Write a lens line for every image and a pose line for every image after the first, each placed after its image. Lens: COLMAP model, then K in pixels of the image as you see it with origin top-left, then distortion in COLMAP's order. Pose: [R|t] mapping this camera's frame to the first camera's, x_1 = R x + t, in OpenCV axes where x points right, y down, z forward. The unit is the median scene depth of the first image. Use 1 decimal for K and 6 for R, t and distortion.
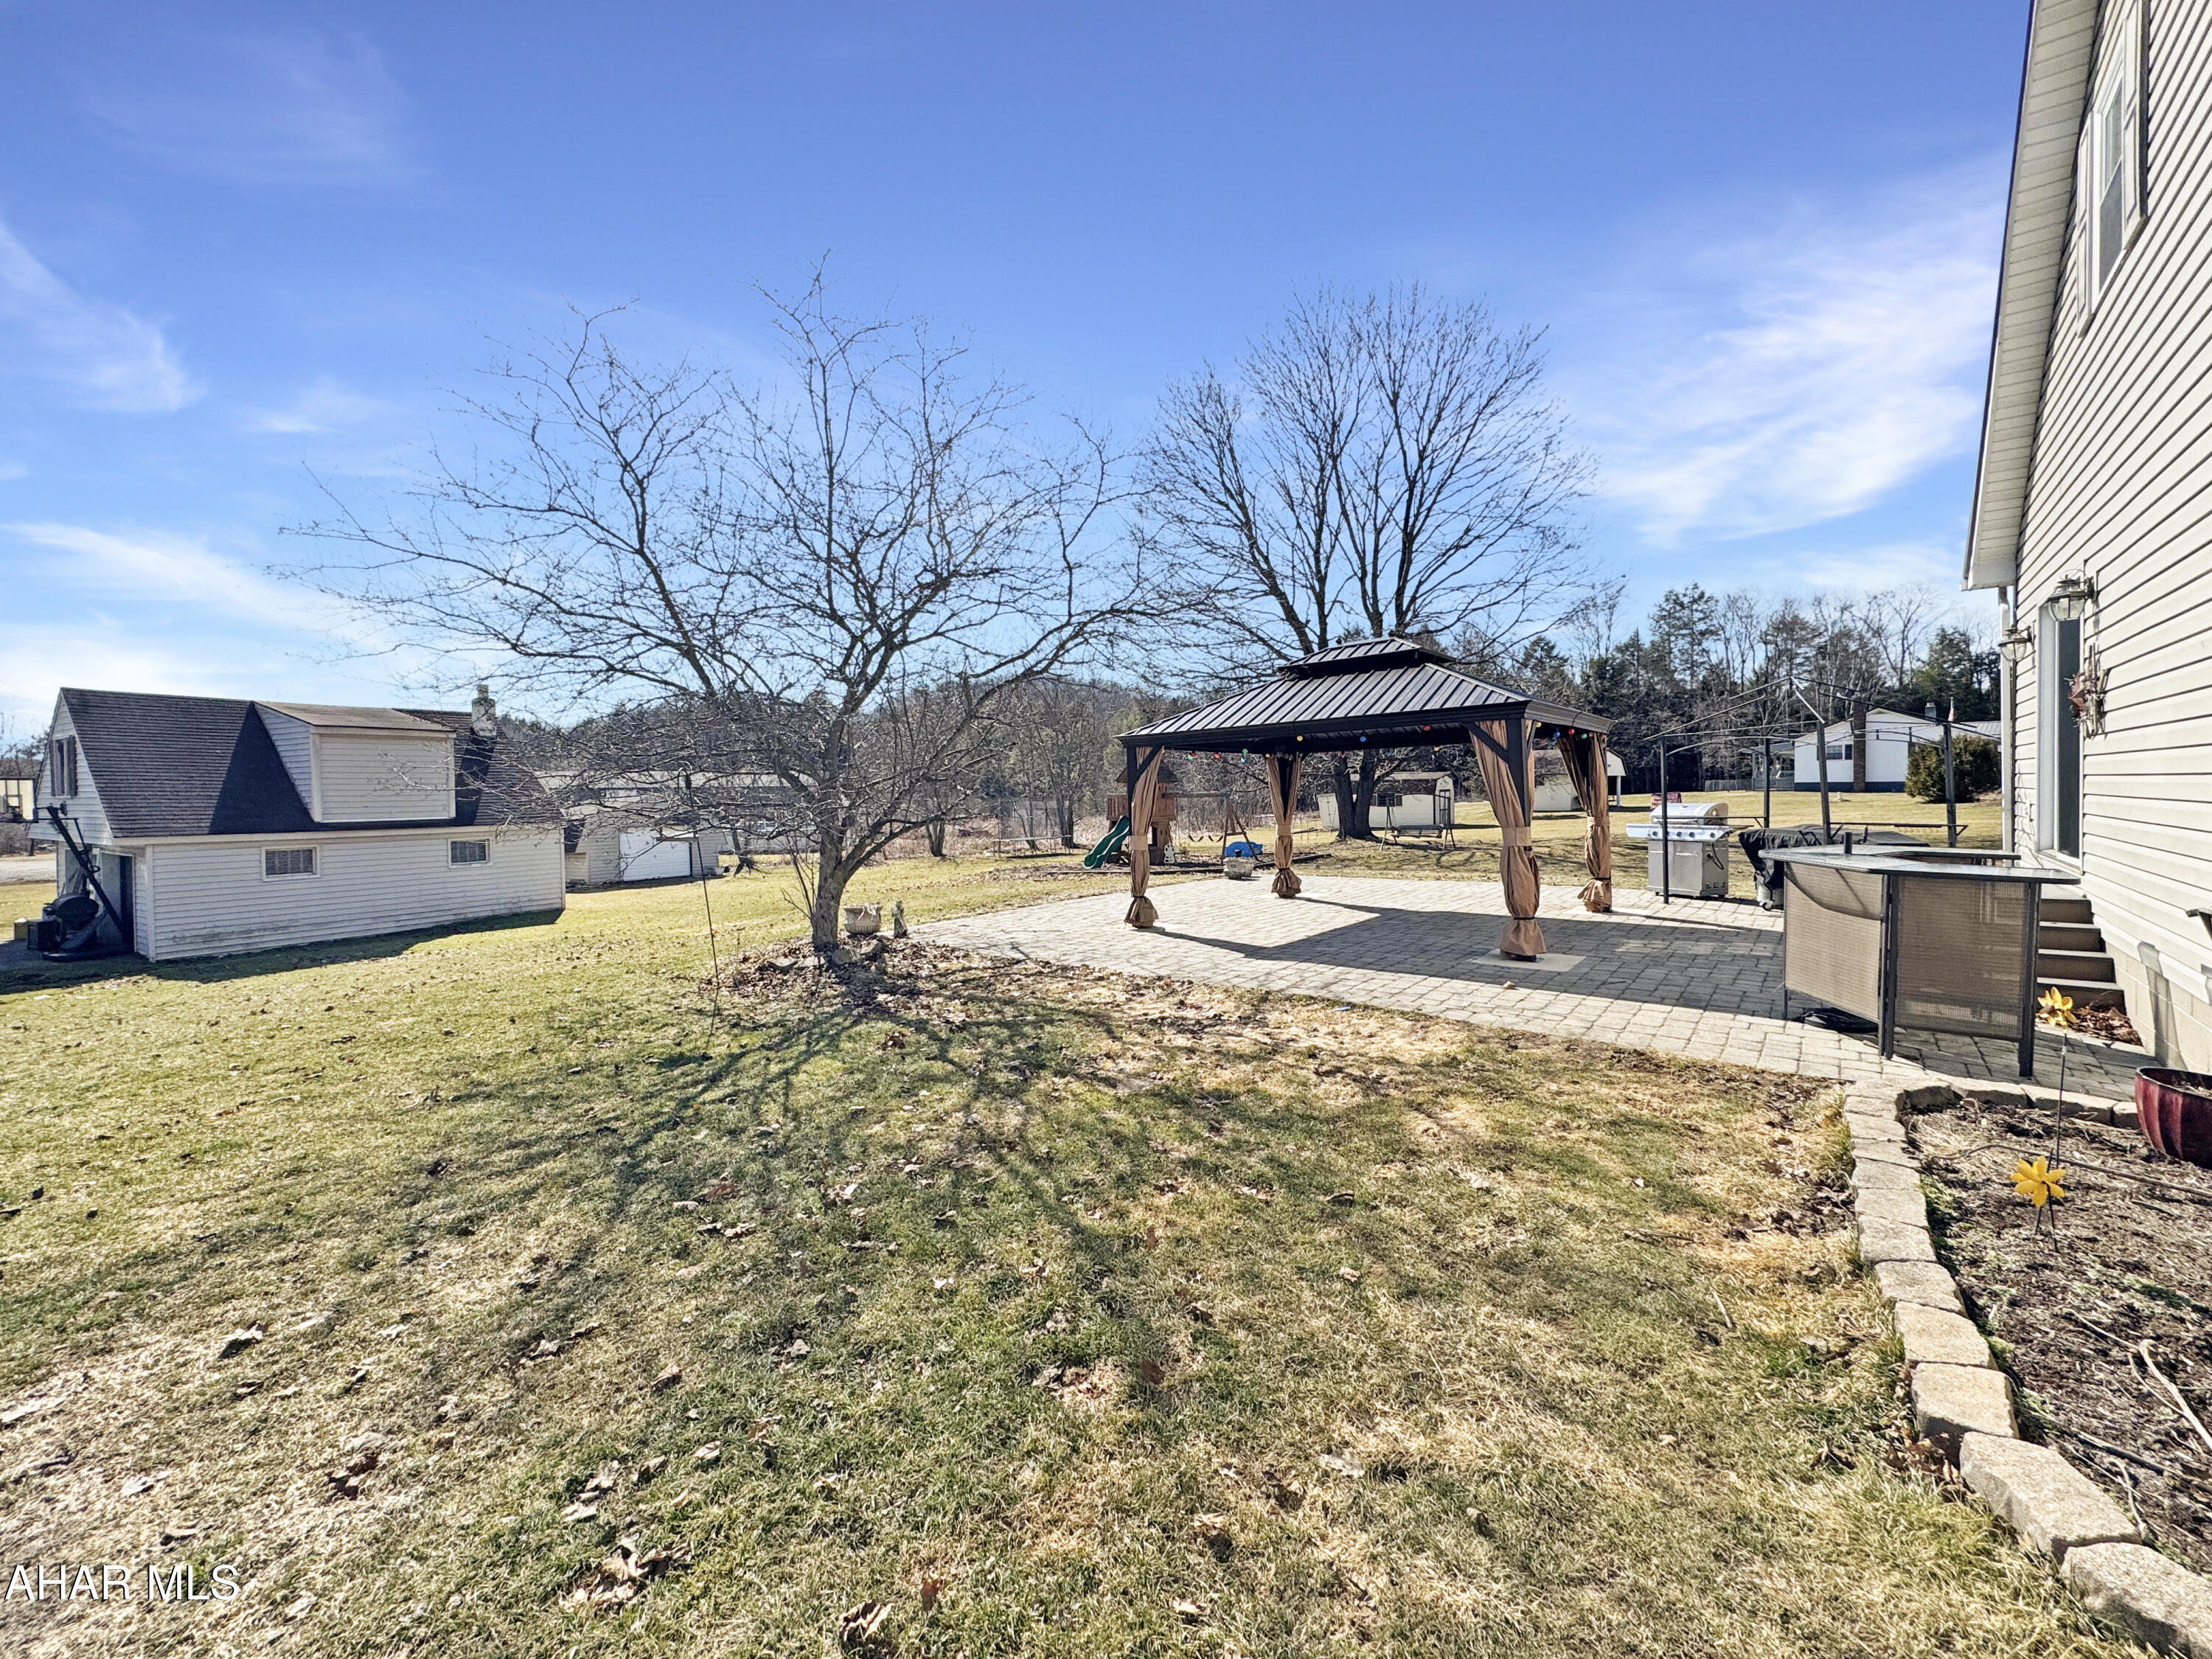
lens RADIAL K [[908.2, 0, 1106.0], [0, 908.2, 829.5], [0, 0, 1]] dist [-0.000560, -0.000262]
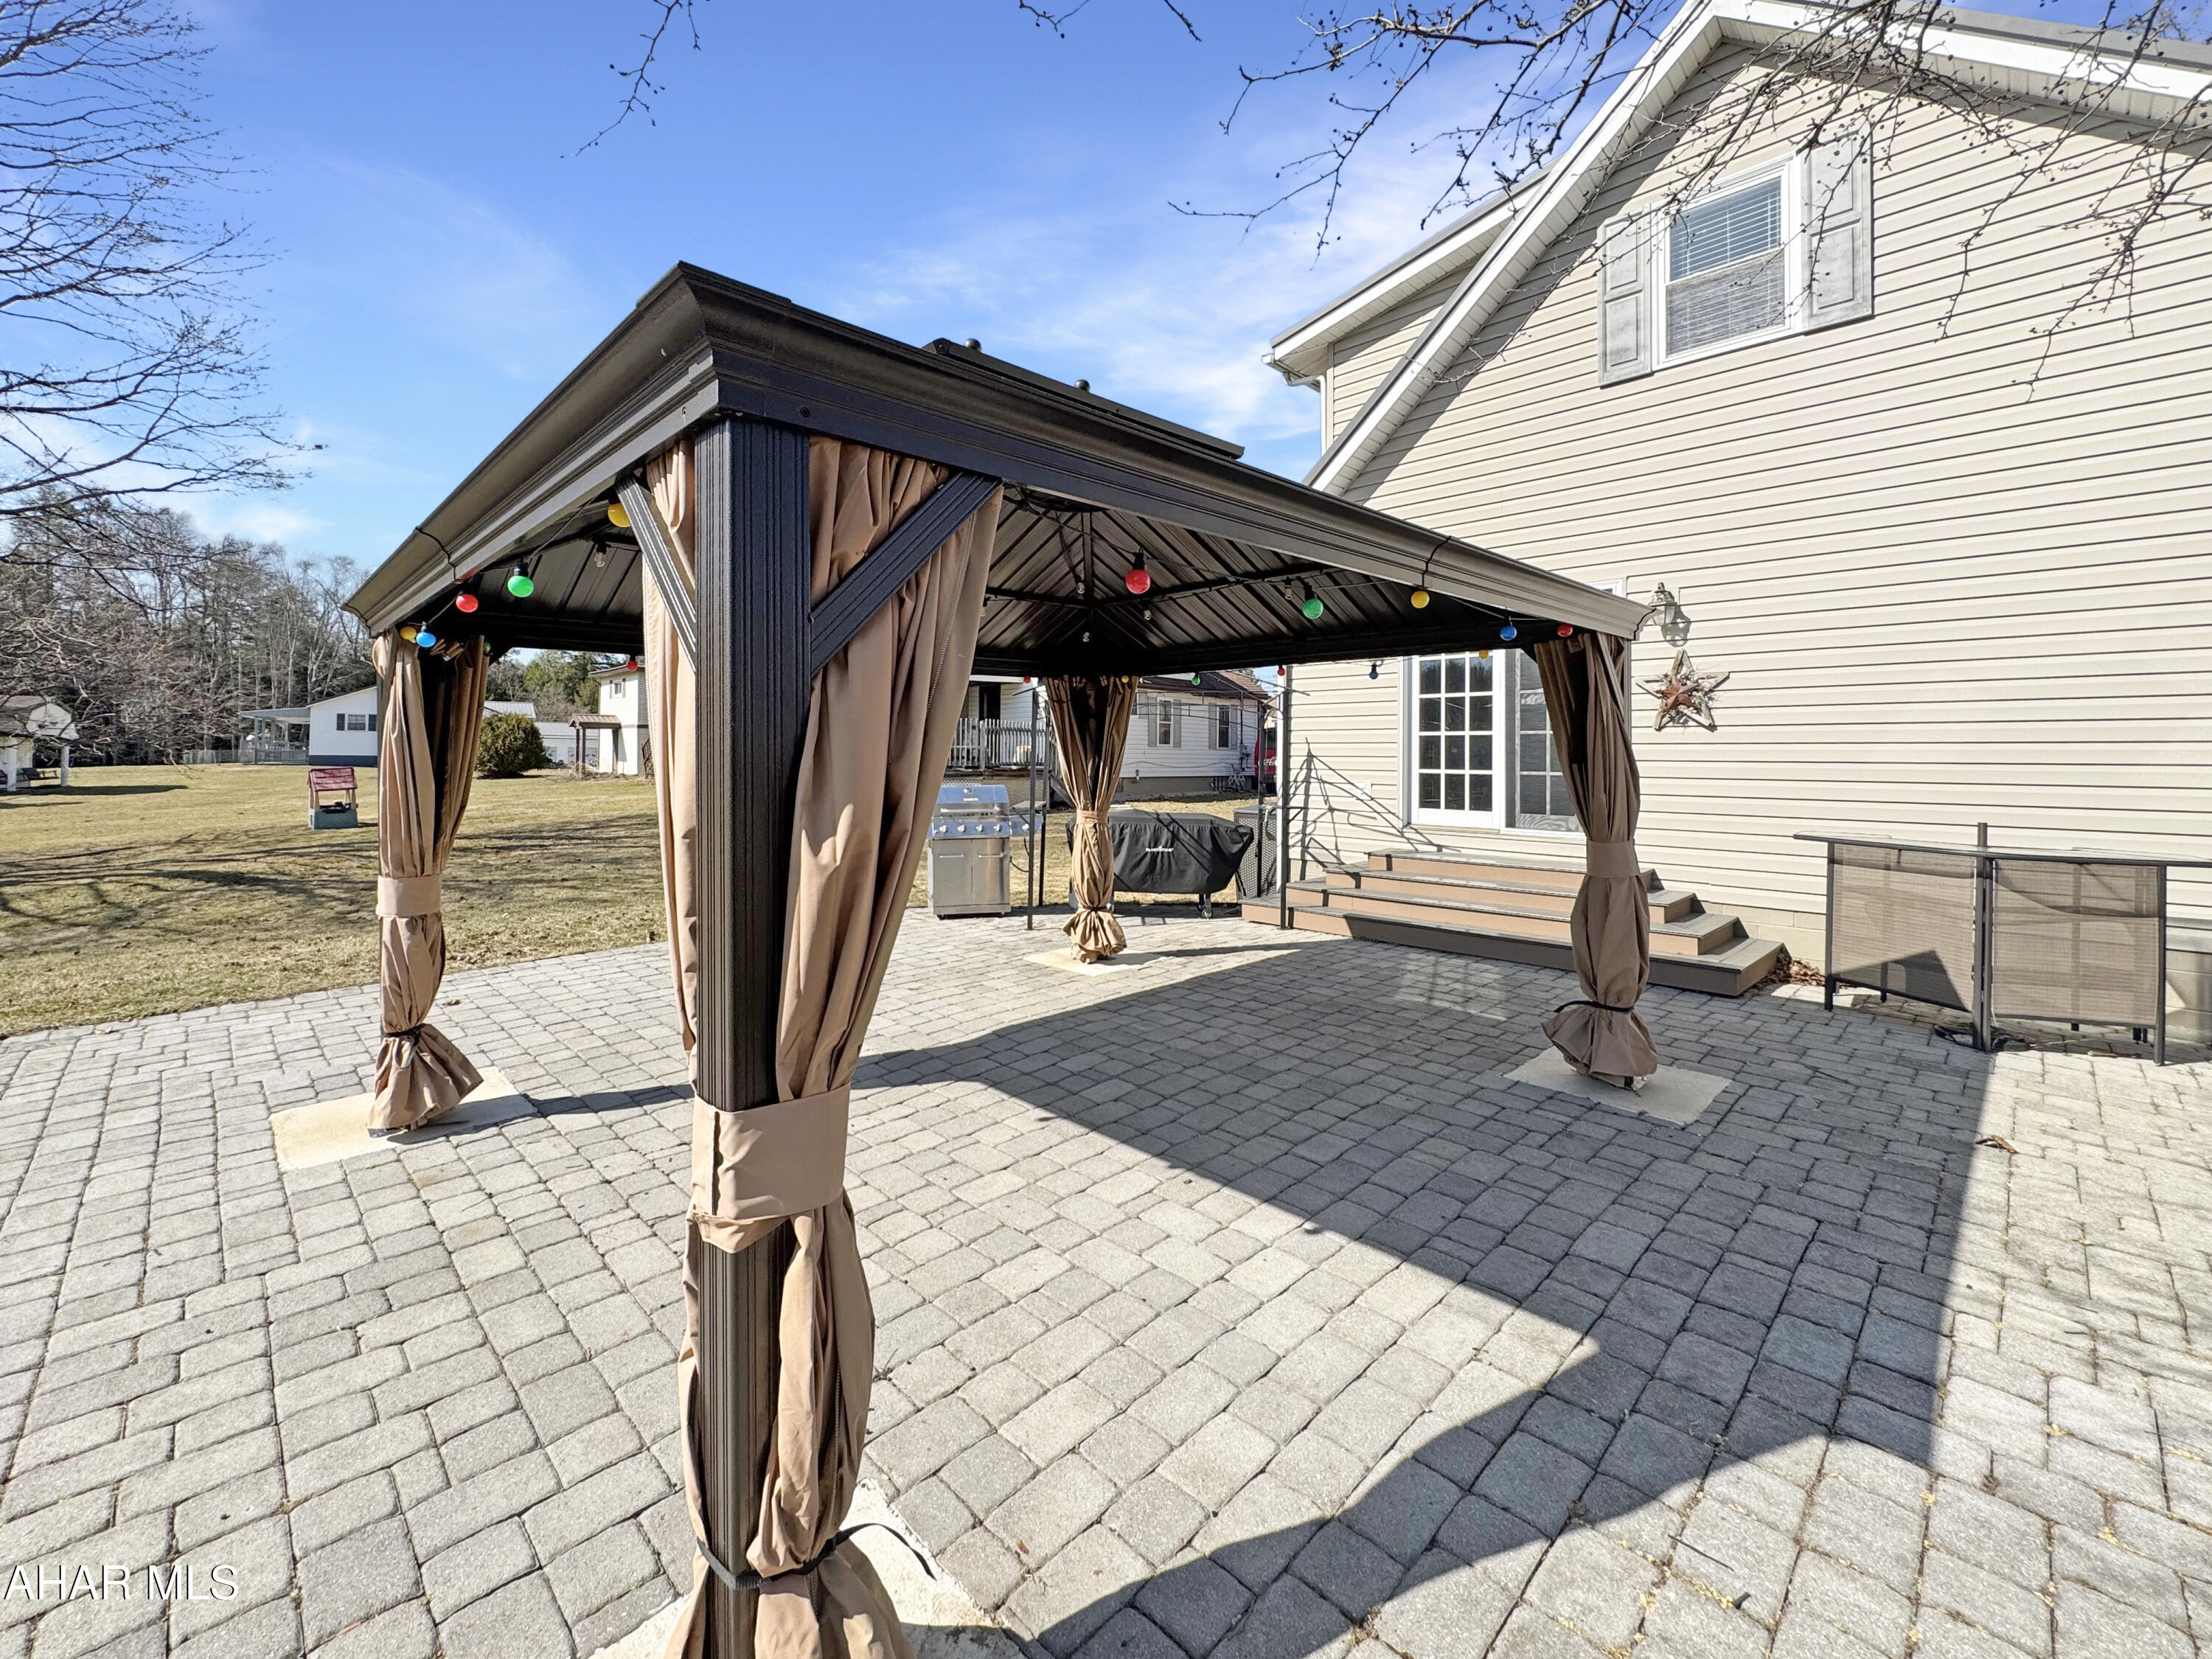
lens RADIAL K [[908.2, 0, 1106.0], [0, 908.2, 829.5], [0, 0, 1]] dist [-0.000560, -0.000262]
pose [[0.114491, -0.061515, 0.991518, -0.032016], [0.033072, 0.997764, 0.058083, -0.012278], [-0.992874, 0.026142, 0.116269, 0.309628]]
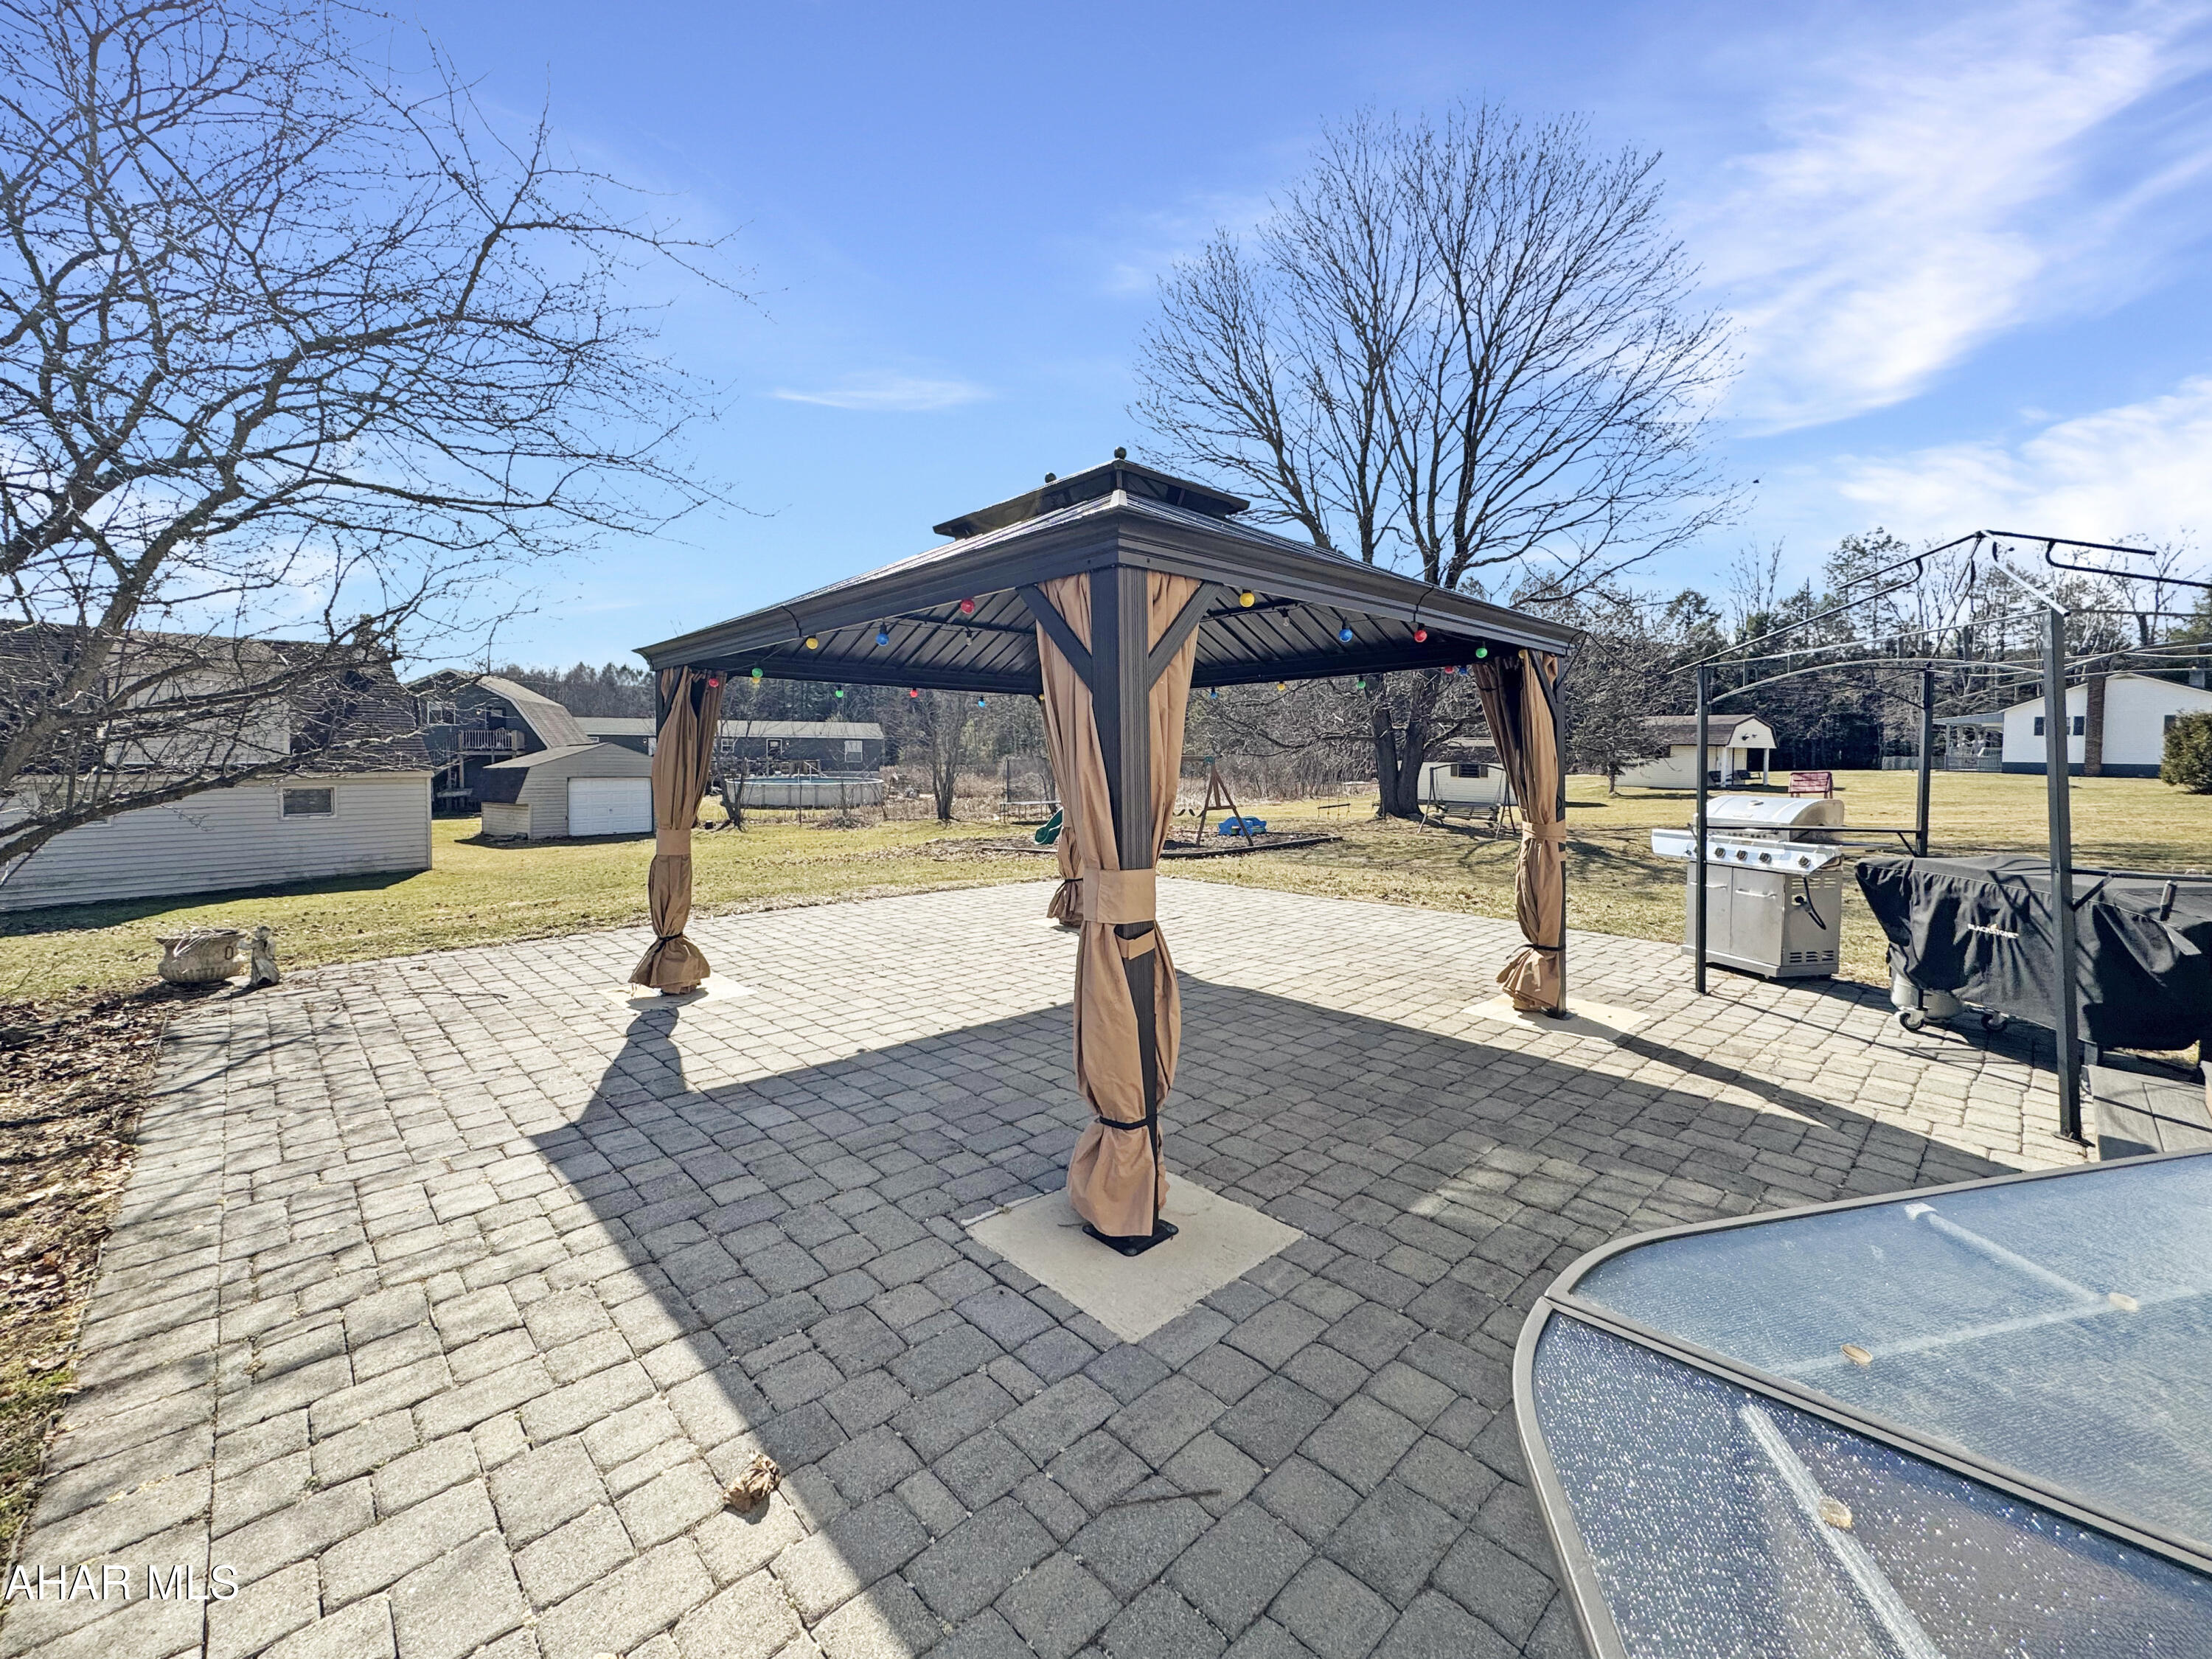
lens RADIAL K [[907.9, 0, 1111.0], [0, 907.9, 784.4], [0, 0, 1]] dist [-0.000644, -0.000077]
pose [[0.991207, 0.029830, -0.128915, 0.121925], [-0.030455, 0.999532, -0.002877, -0.008746], [0.128769, 0.006778, 0.991651, 0.155705]]
